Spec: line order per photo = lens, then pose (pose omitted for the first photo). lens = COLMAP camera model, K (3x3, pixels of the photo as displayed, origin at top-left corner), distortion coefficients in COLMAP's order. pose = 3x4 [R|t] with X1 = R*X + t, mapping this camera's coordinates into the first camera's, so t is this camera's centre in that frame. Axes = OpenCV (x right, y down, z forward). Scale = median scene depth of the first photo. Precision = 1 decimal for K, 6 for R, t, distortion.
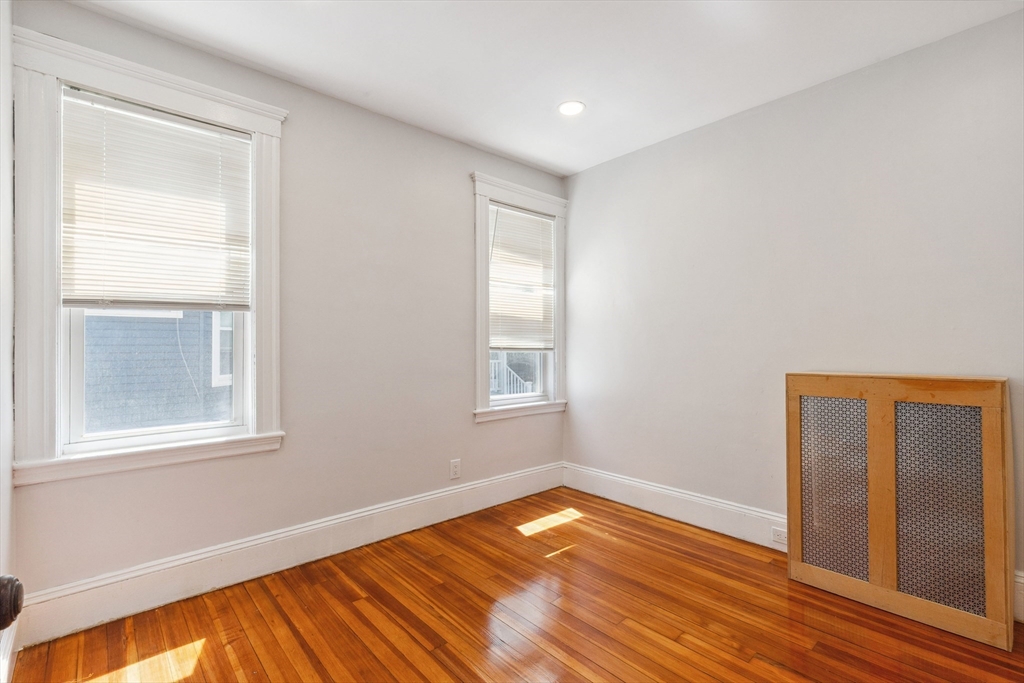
lens RADIAL K [[466.1, 0, 515.5], [0, 466.1, 340.8], [0, 0, 1]] dist [0.011030, -0.002618]
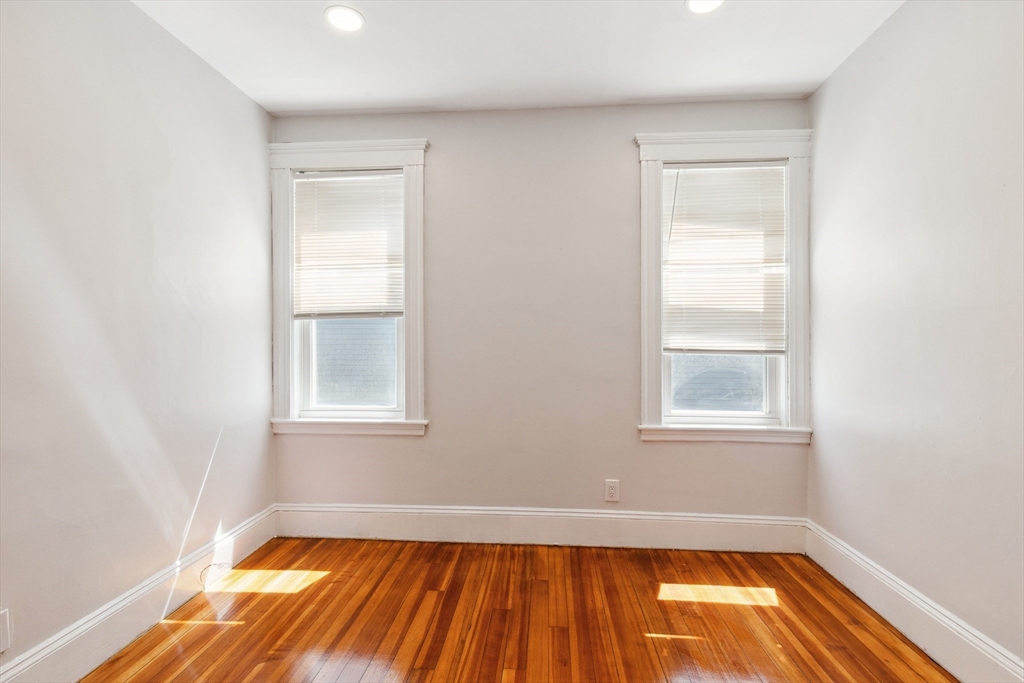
lens RADIAL K [[466.1, 0, 512.2], [0, 466.1, 343.5], [0, 0, 1]] dist [0.011030, -0.002618]
pose [[0.694511, 0.000789, -0.719481, 0.436395], [0.004348, 0.999977, 0.005293, -0.000142], [0.719469, -0.006805, 0.694492, 0.333323]]
